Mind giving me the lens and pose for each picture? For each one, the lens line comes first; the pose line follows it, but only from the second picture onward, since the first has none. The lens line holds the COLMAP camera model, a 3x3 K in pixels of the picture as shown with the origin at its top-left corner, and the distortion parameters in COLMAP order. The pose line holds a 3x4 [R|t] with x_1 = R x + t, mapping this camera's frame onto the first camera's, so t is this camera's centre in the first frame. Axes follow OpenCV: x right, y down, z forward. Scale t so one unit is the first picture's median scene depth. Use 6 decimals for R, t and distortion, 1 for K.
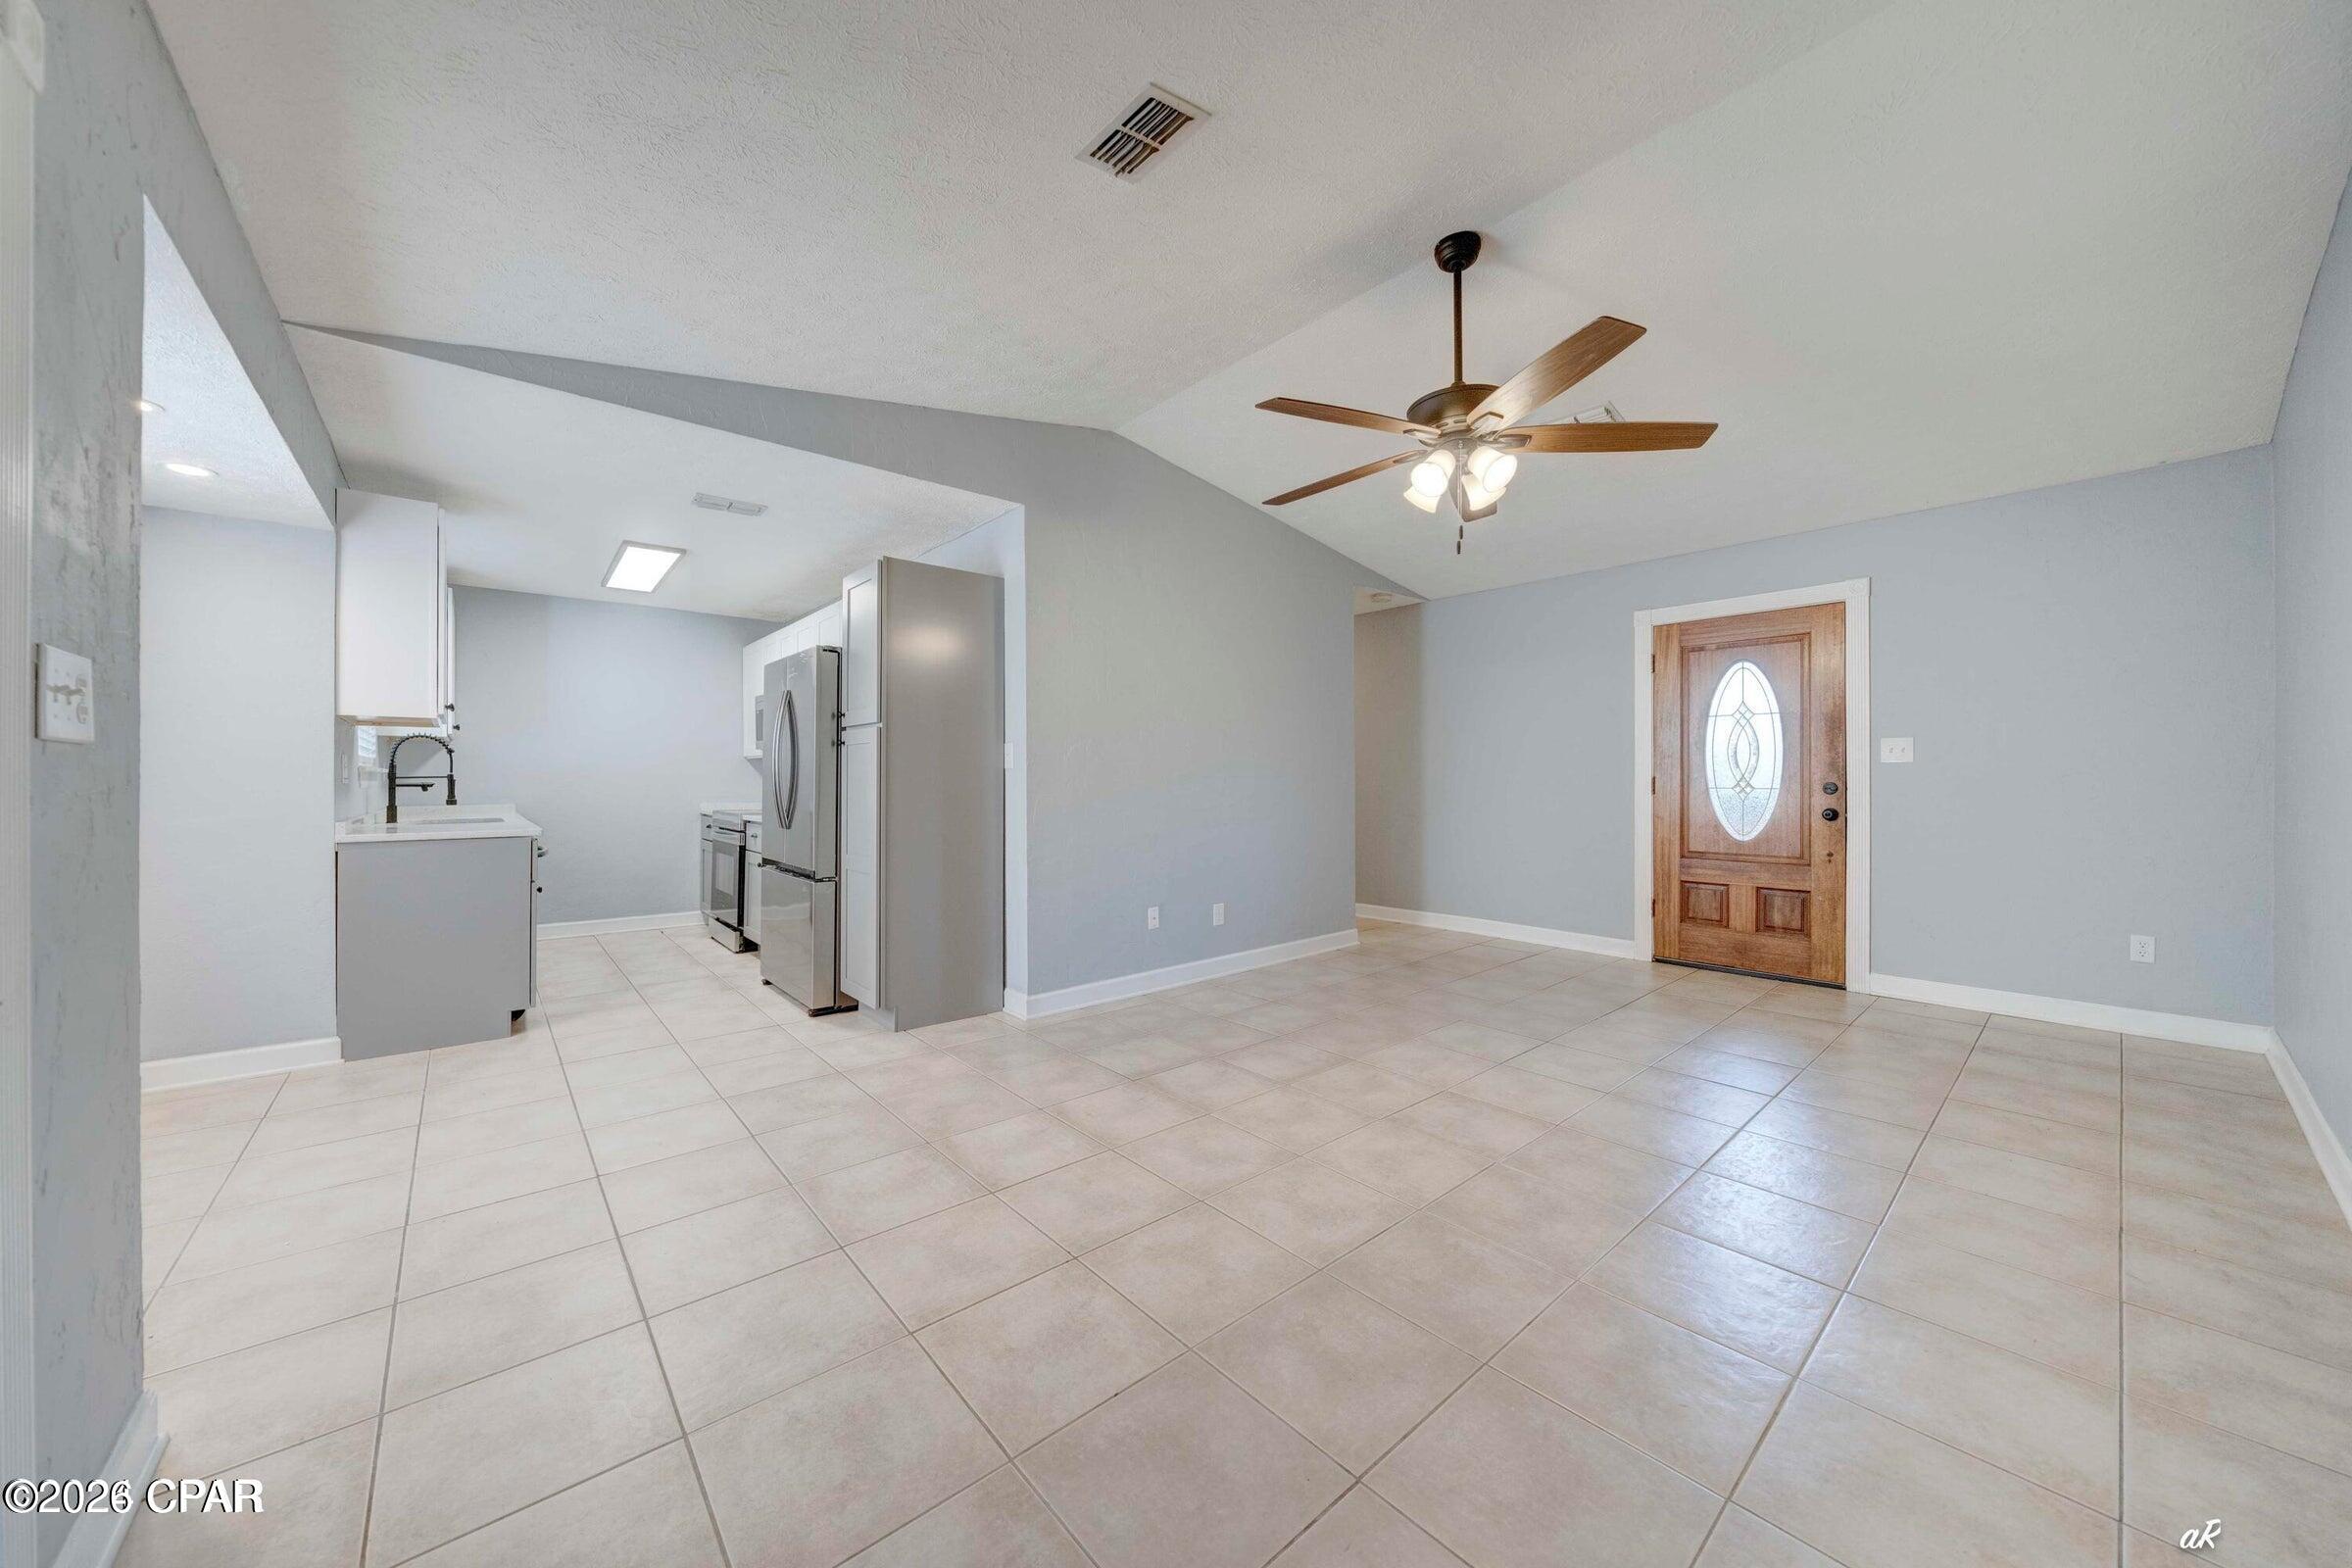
lens RADIAL K [[819.9, 0, 1172.4], [0, 819.9, 779.8], [0, 0, 1]] dist [-0.001322, 0.000006]
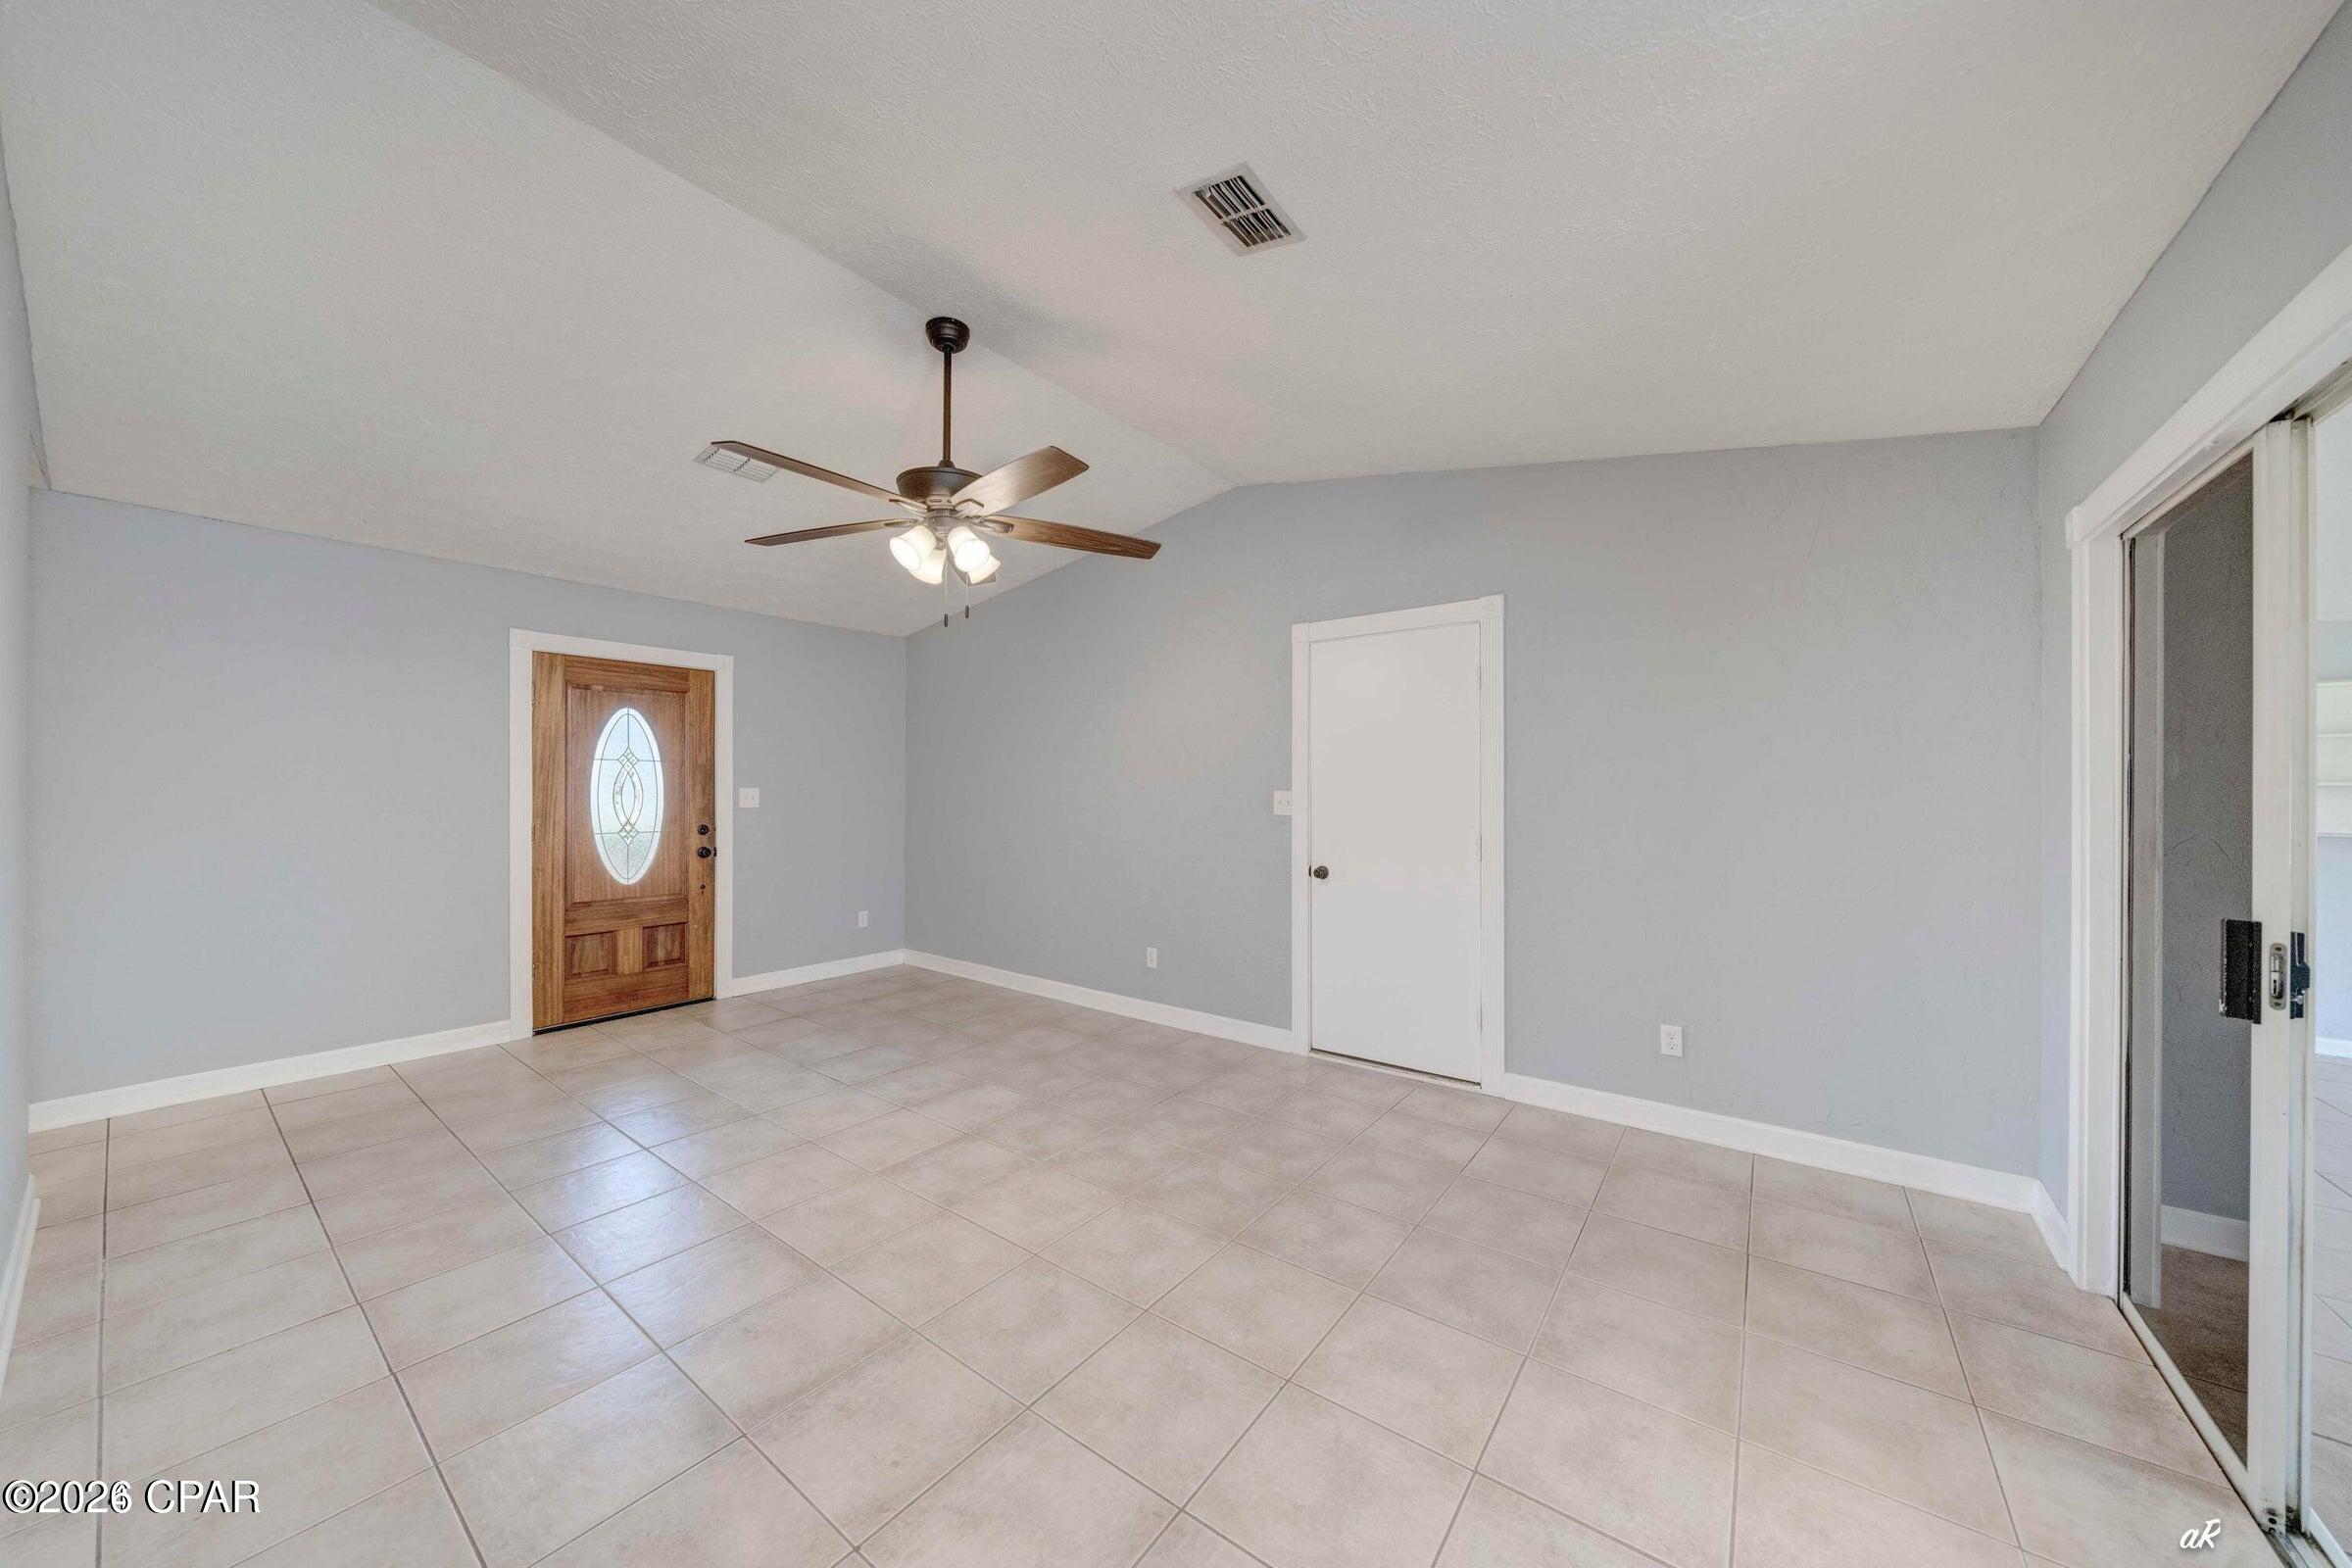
lens RADIAL K [[805.0, 0, 1171.4], [0, 805.0, 792.1], [0, 0, 1]] dist [-0.006076, -0.000079]
pose [[-0.212609, 0.002035, 0.977135, -0.437904], [0.002234, 0.999996, -0.001596, -0.038868], [-0.977135, 0.001844, -0.212613, 0.587830]]
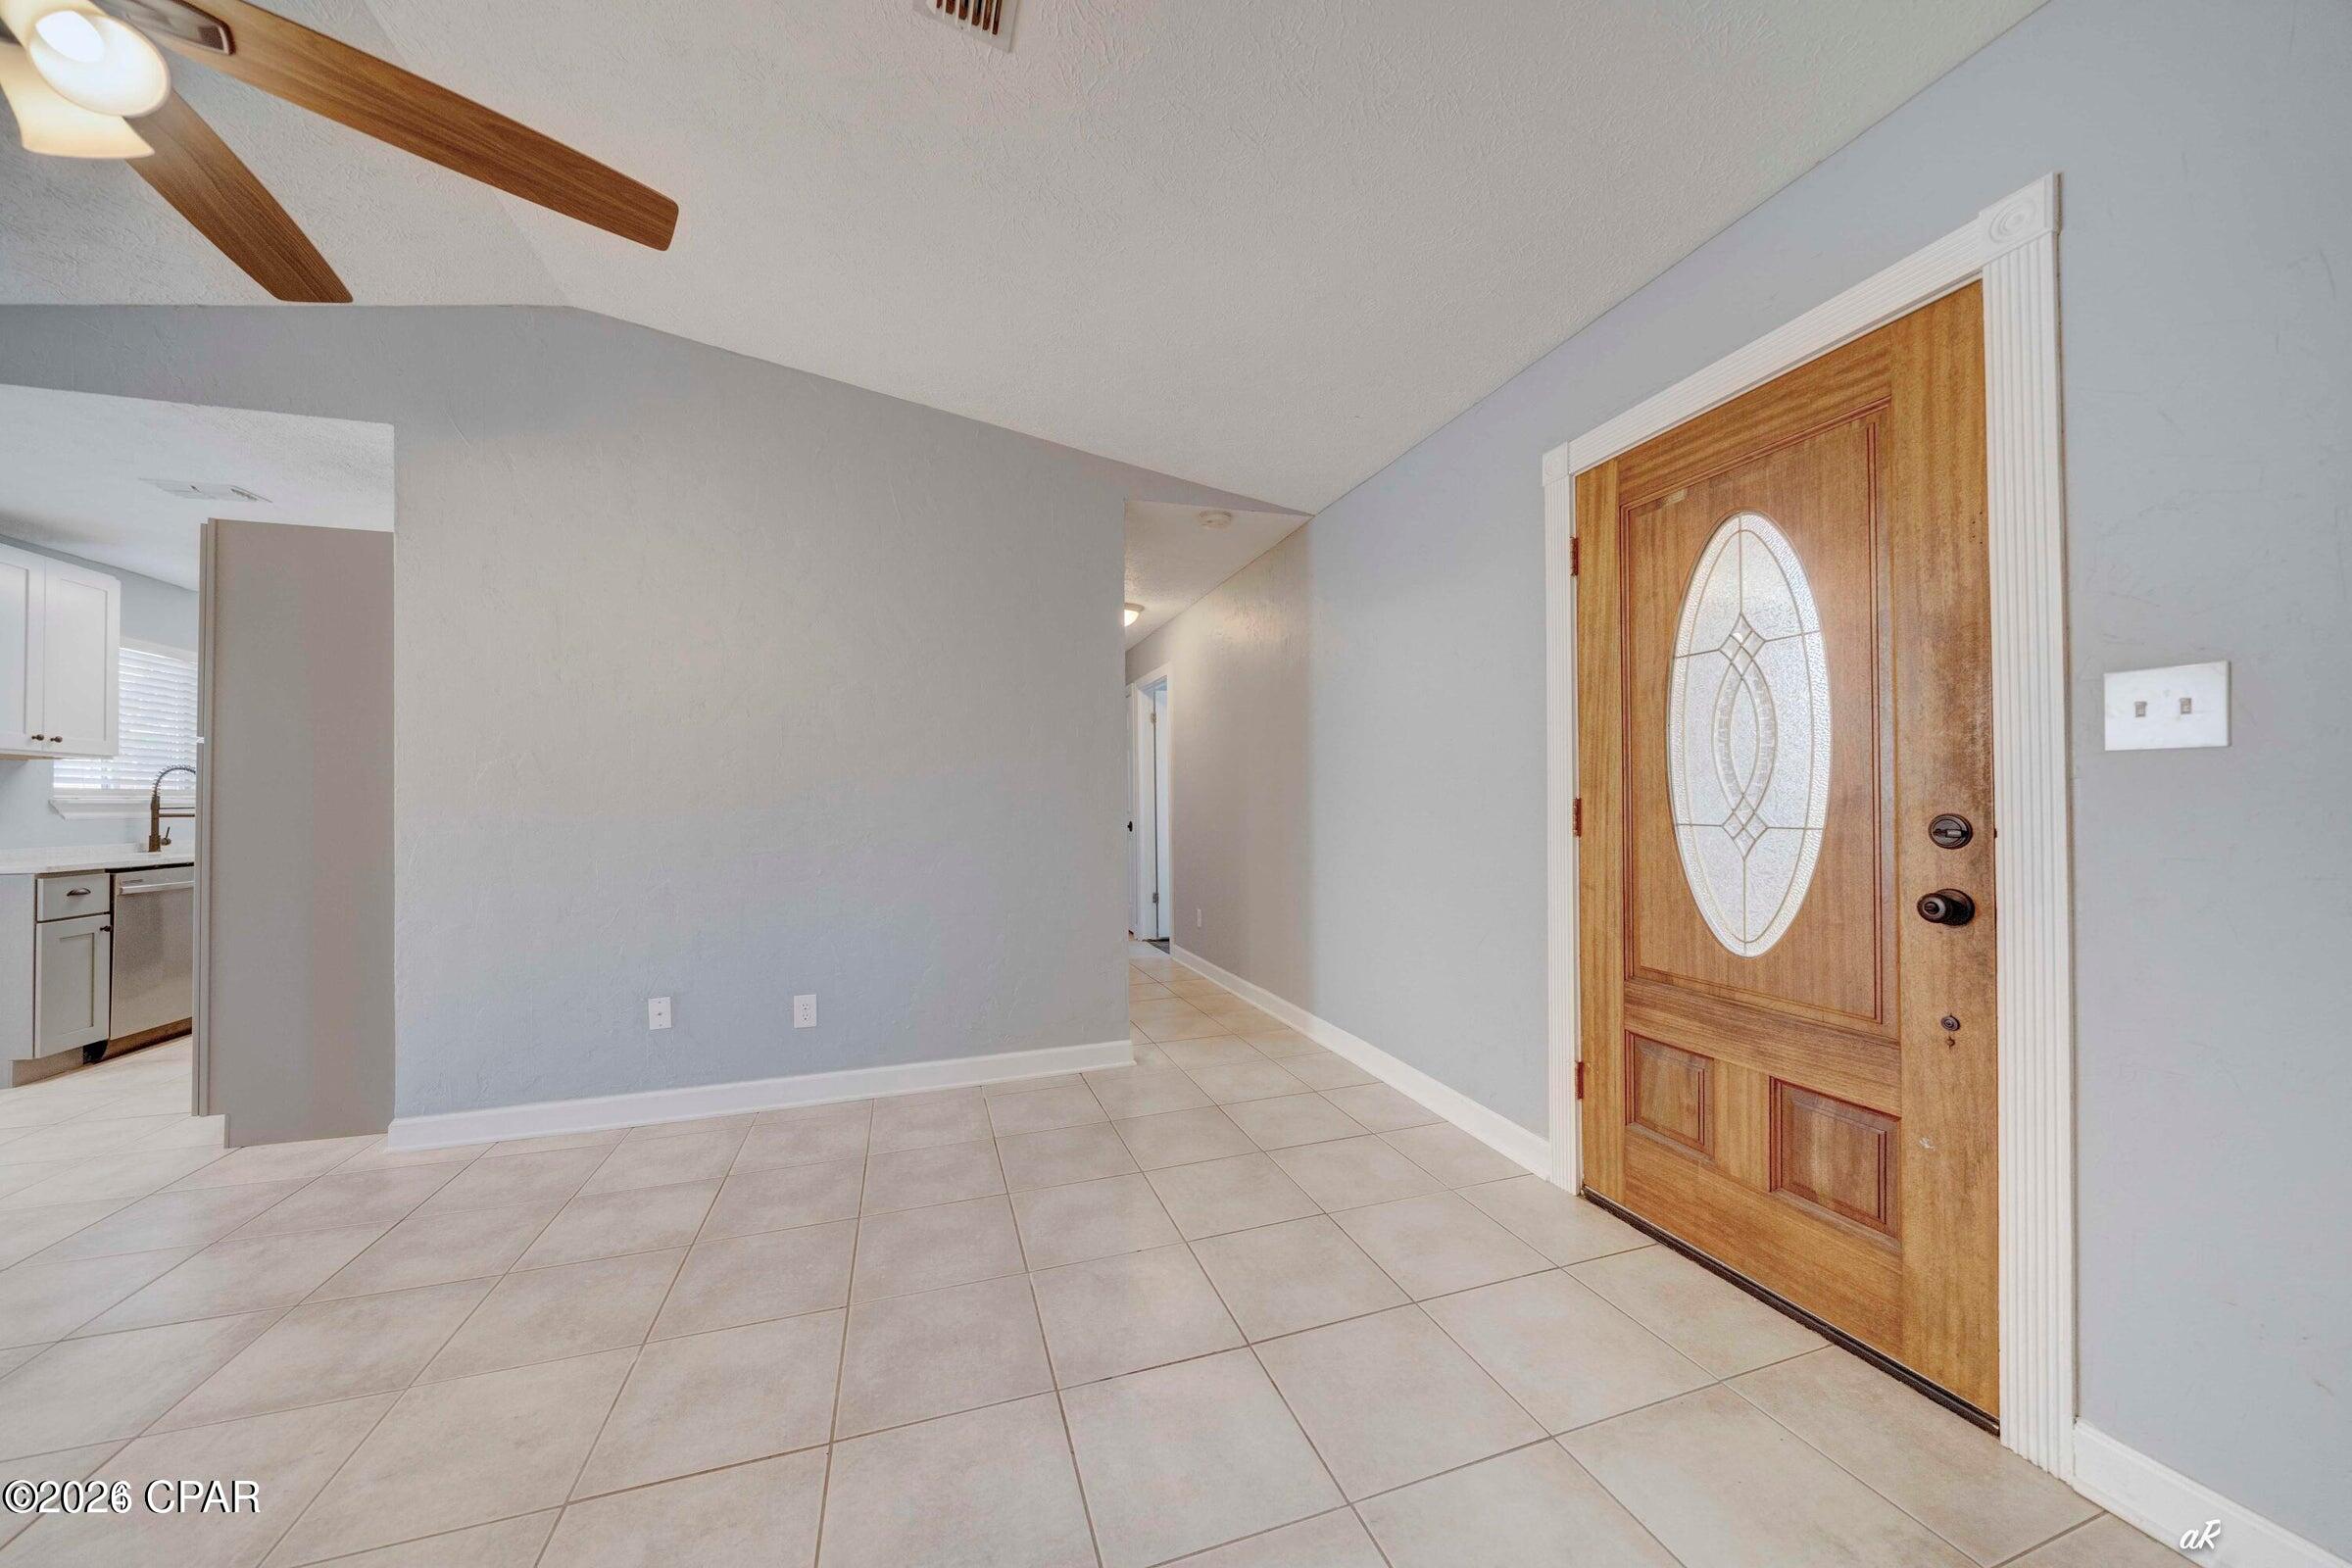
lens RADIAL K [[805.0, 0, 1171.4], [0, 805.0, 792.1], [0, 0, 1]] dist [-0.006076, -0.000079]
pose [[0.920369, -0.009982, -0.390924, 0.625706], [0.006705, 0.999930, -0.009747, -0.004919], [0.390994, 0.006350, 0.920371, 0.554567]]
